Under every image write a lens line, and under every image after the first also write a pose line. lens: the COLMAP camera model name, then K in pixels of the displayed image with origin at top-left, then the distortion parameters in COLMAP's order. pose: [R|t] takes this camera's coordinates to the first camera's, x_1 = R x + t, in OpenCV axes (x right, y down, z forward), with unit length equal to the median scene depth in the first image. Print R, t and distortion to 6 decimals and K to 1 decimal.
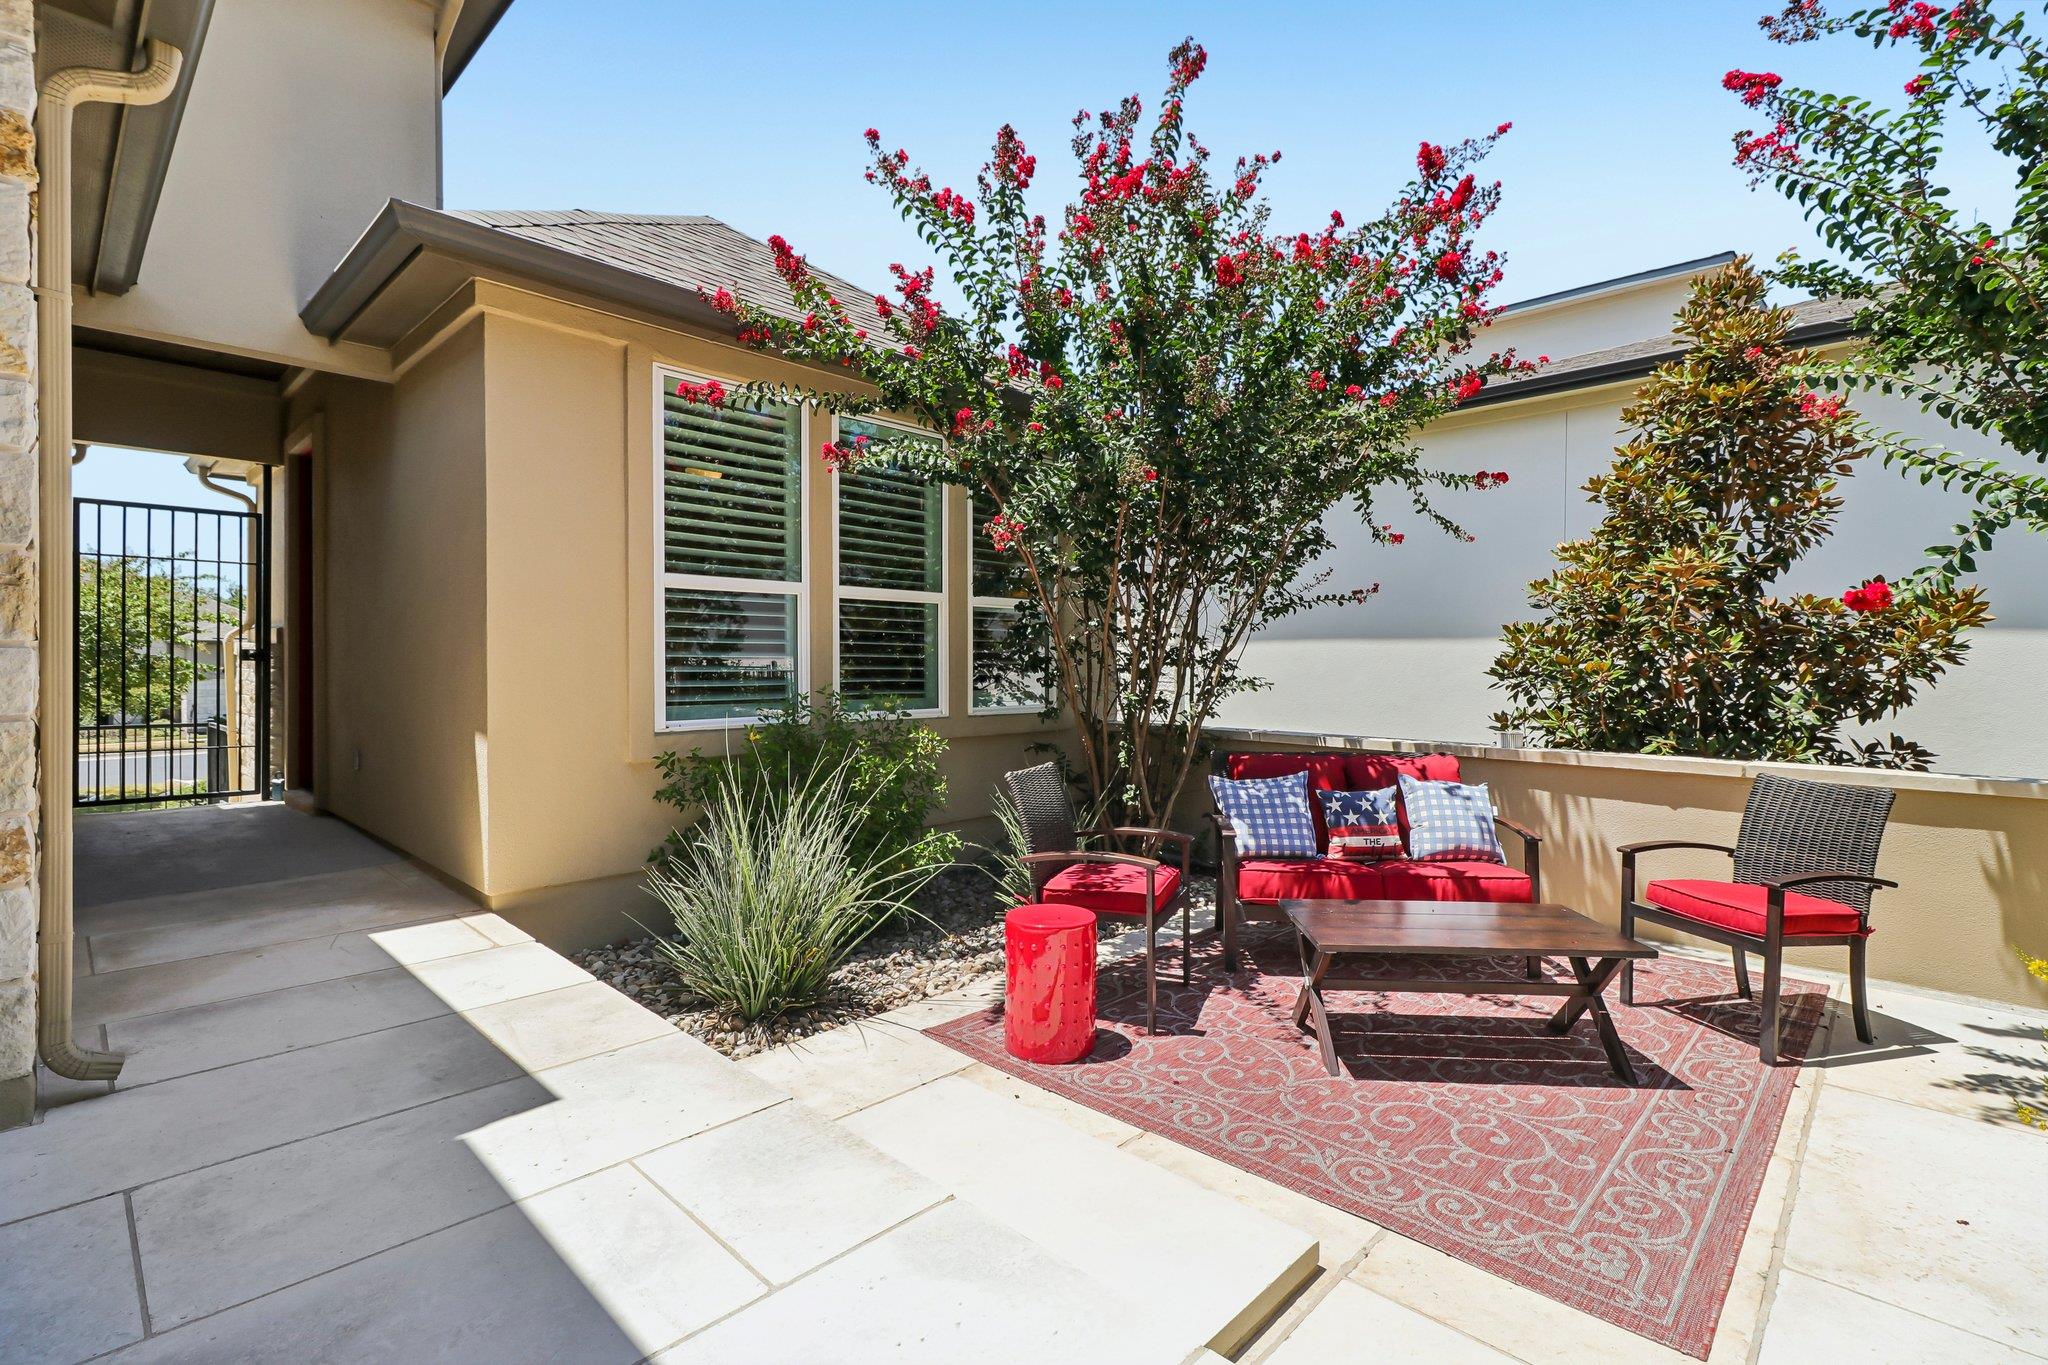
lens RADIAL K [[956.5, 0, 1027.0], [0, 956.5, 667.1], [0, 0, 1]] dist [0.000395, 0.000179]
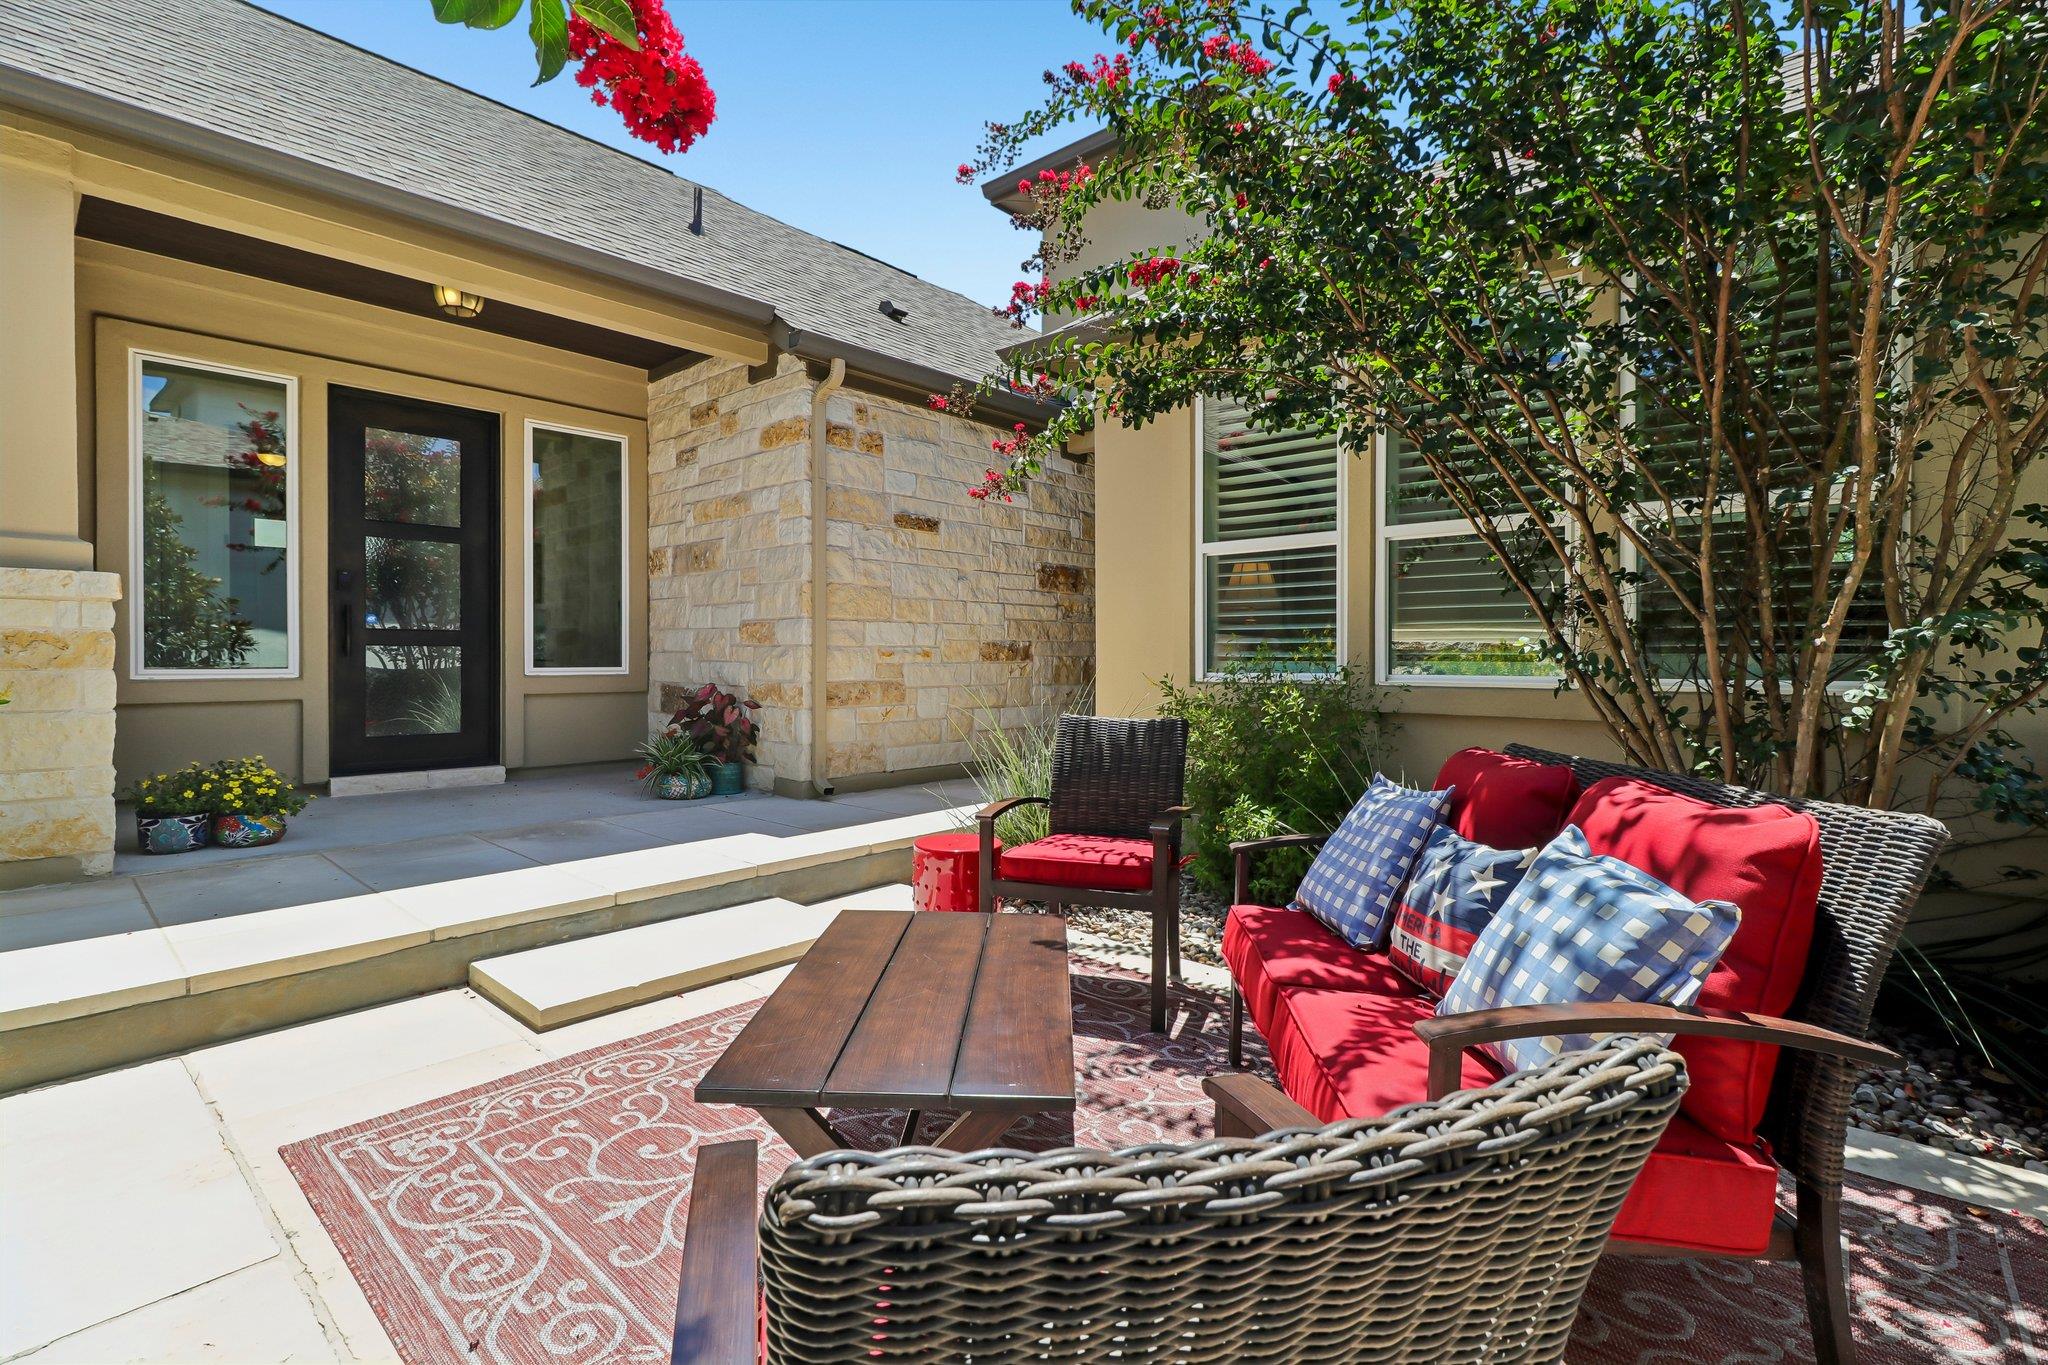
lens RADIAL K [[911.4, 0, 1024.9], [0, 911.4, 668.3], [0, 0, 1]] dist [0.000352, 0.000219]
pose [[0.033842, 0.006763, -0.999404, 1.185716], [-0.005721, 0.999962, 0.006573, 0.066586], [0.999411, 0.005495, 0.033879, 1.193897]]
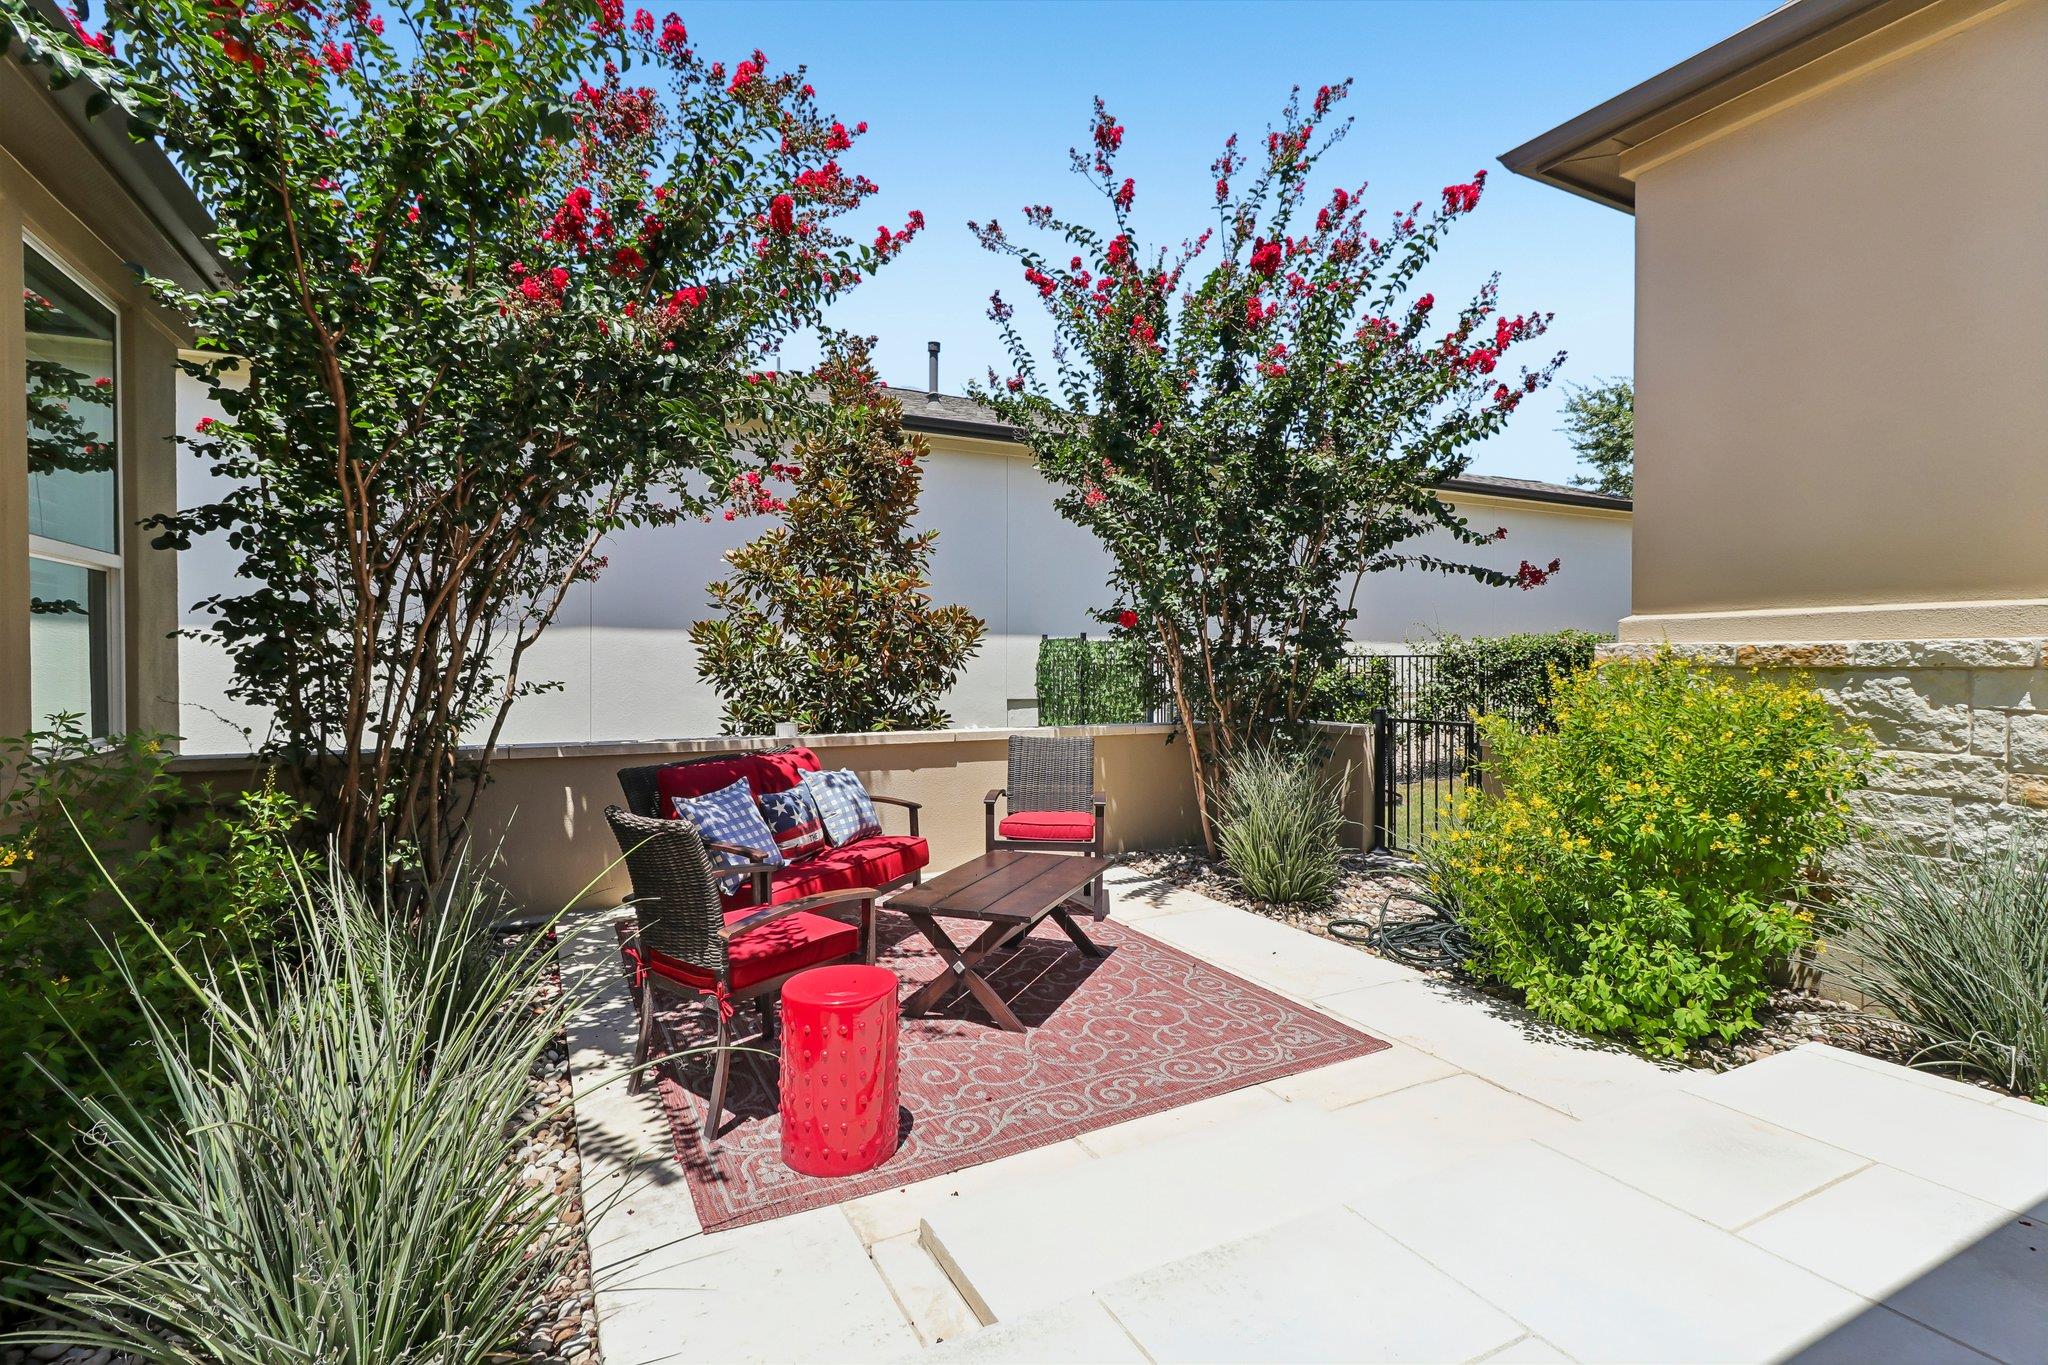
lens RADIAL K [[911.4, 0, 1024.9], [0, 911.4, 668.3], [0, 0, 1]] dist [0.000352, 0.000219]
pose [[0.324607, -0.008769, 0.945808, -0.741075], [0.000071, 0.999957, 0.009246, -0.014042], [-0.945849, -0.002934, 0.324594, 0.694640]]
